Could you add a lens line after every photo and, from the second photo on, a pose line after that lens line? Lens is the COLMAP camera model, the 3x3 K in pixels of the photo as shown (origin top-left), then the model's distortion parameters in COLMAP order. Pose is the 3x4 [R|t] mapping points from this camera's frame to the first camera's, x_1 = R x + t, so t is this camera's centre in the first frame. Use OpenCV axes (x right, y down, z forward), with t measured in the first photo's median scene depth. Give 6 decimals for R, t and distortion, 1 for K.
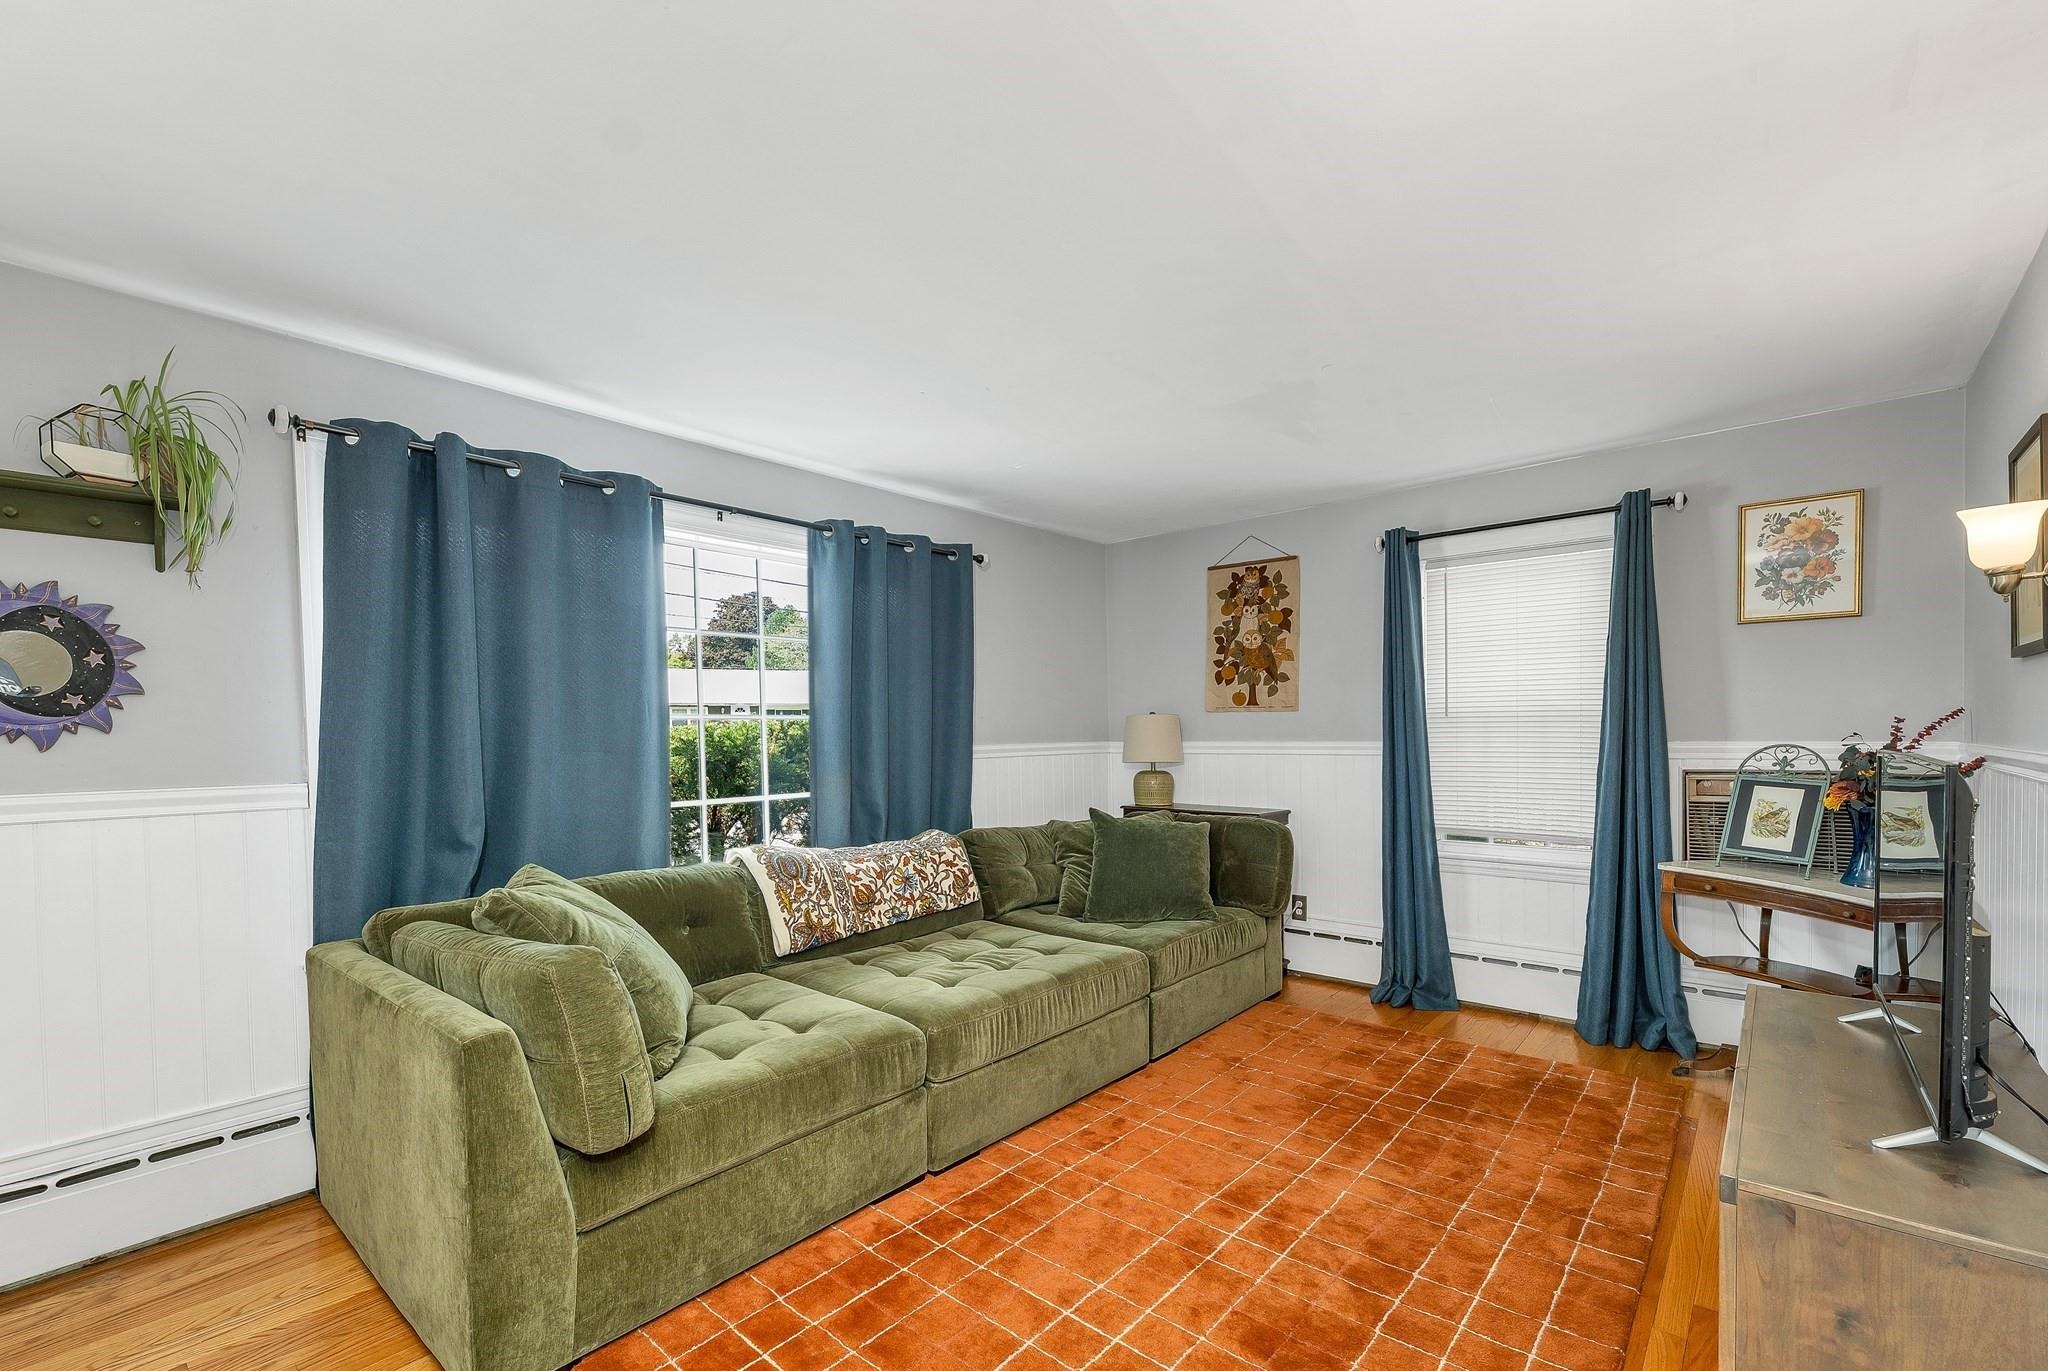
lens RADIAL K [[859.4, 0, 1005.5], [0, 859.4, 752.5], [0, 0, 1]] dist [0.000388, 0.000203]
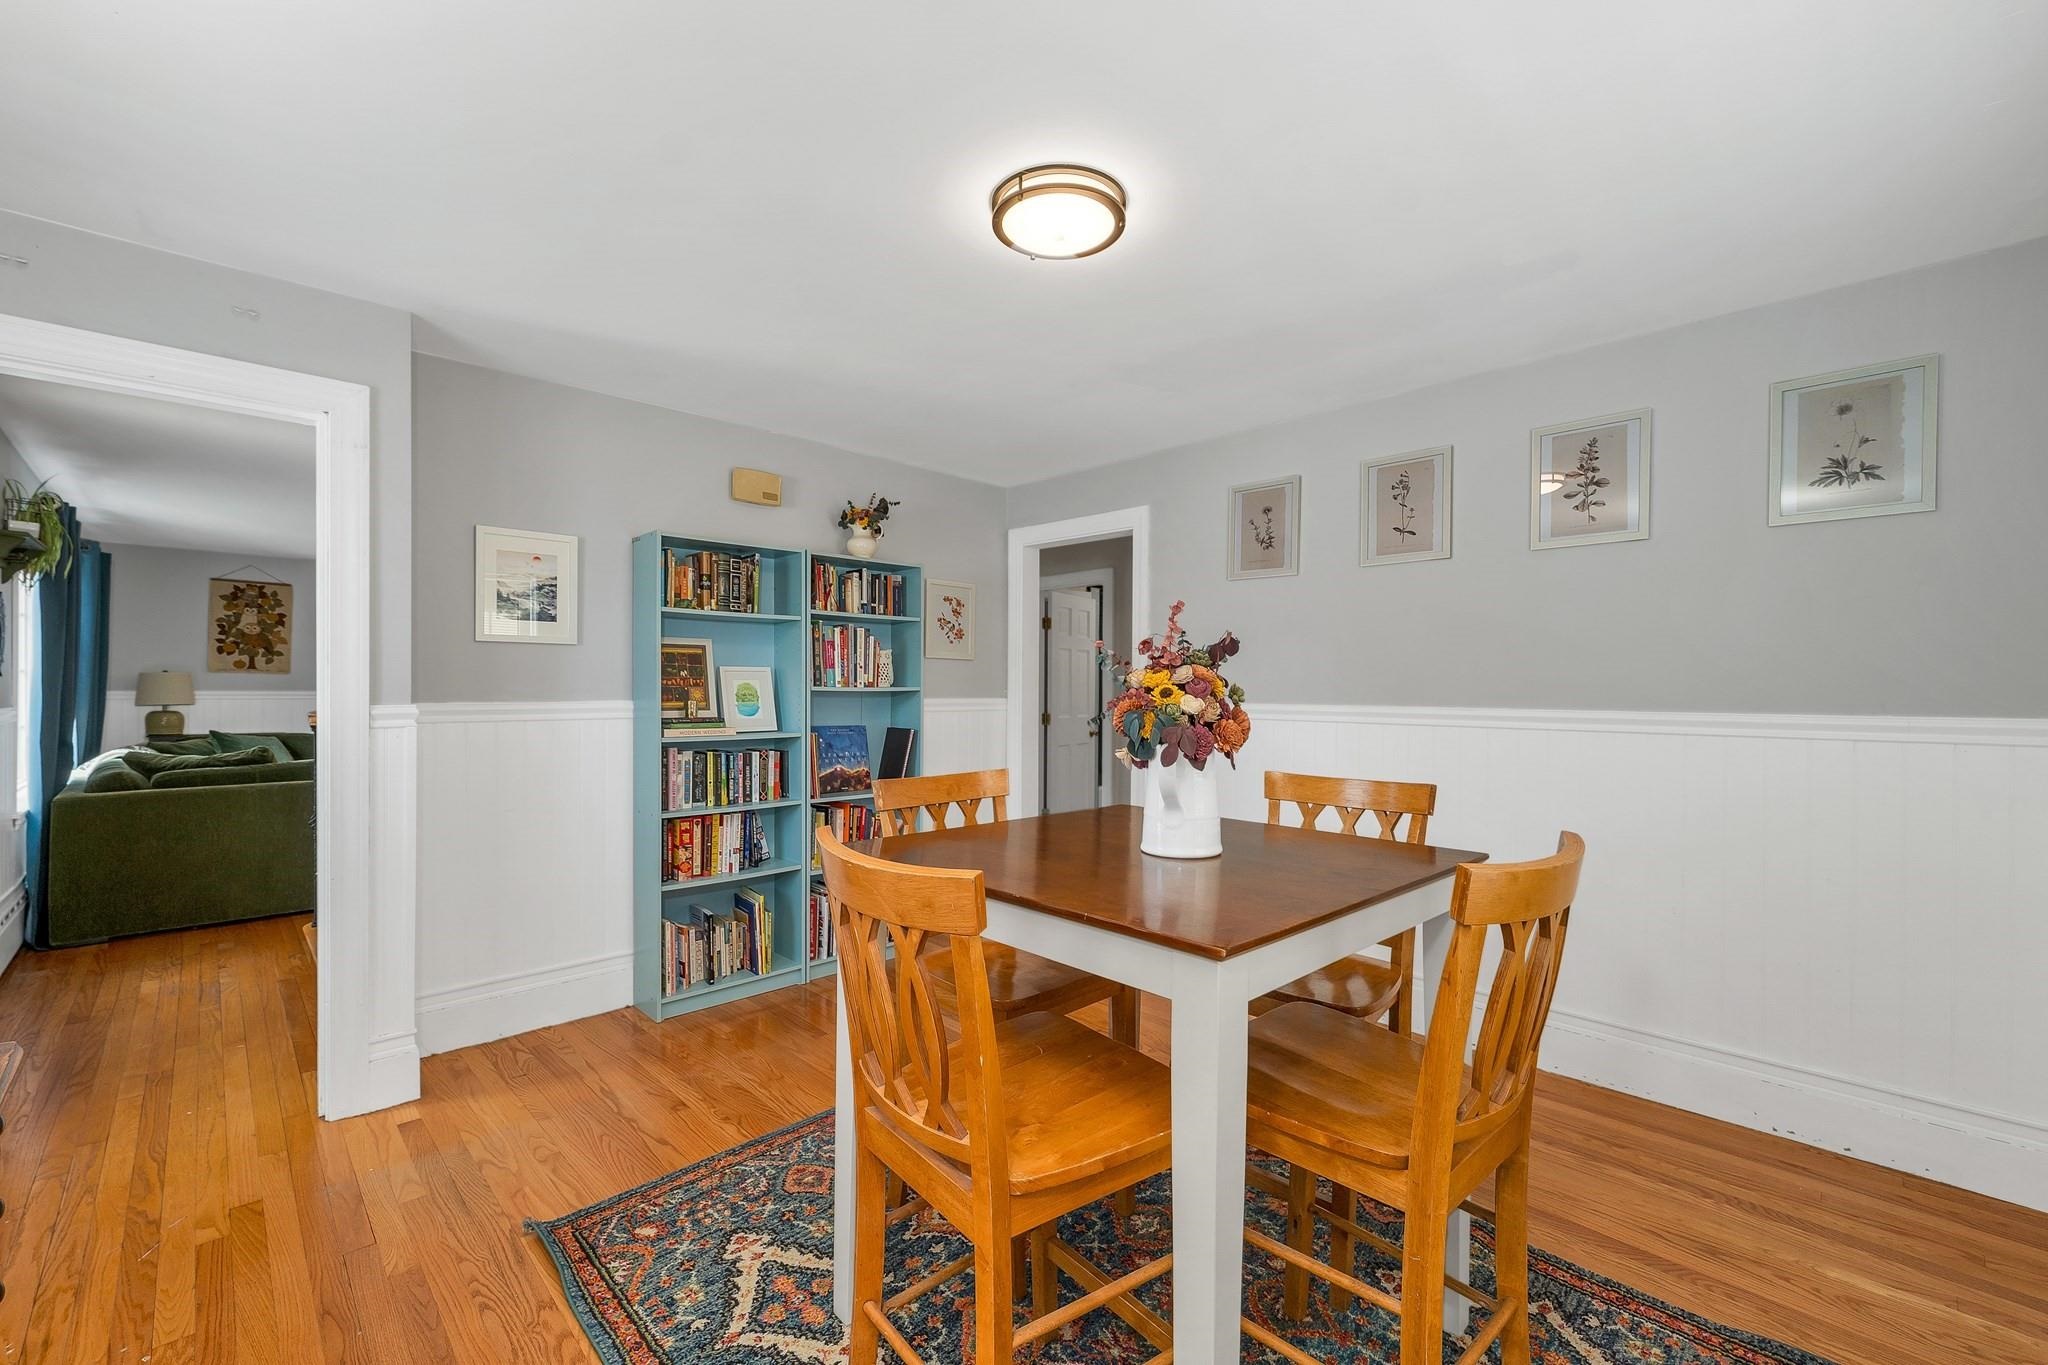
lens RADIAL K [[857.0, 0, 1014.5], [0, 857.0, 691.8], [0, 0, 1]] dist [-0.001957, -0.000220]
pose [[0.086930, 0.012562, 0.996135, -1.236878], [0.015757, 0.999778, -0.013983, 0.034636], [-0.996090, 0.016912, 0.086713, -0.596938]]
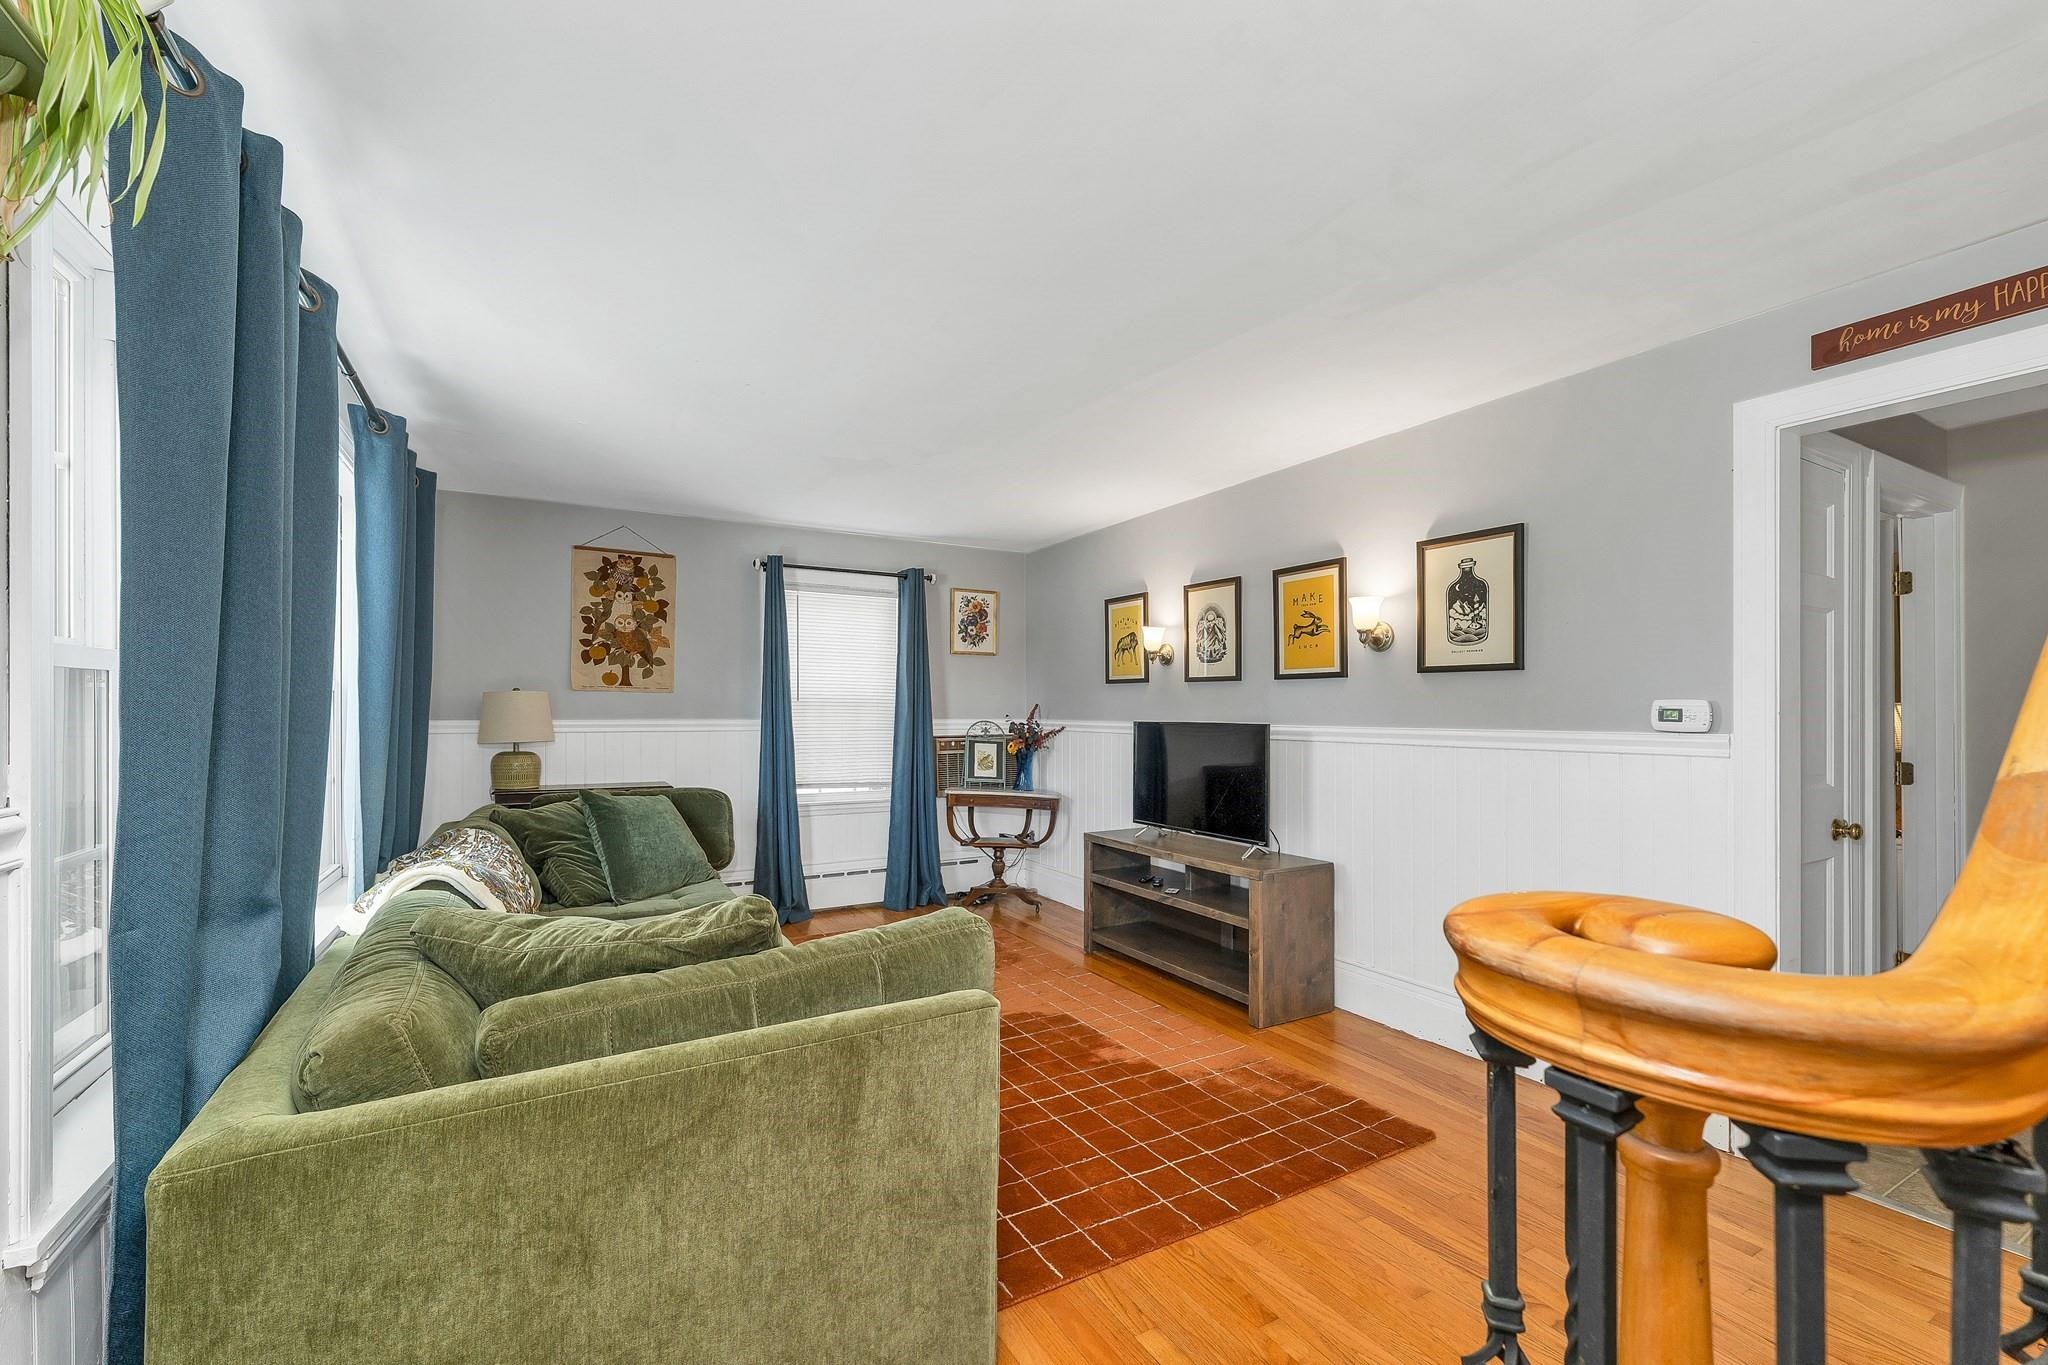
lens RADIAL K [[859.4, 0, 999.8], [0, 859.4, 707.6], [0, 0, 1]] dist [0.000388, 0.000203]
pose [[0.347672, 0.016618, 0.937469, -0.558862], [0.015543, 0.999603, -0.023483, 0.004055], [-0.937487, 0.022735, 0.347276, 0.207504]]
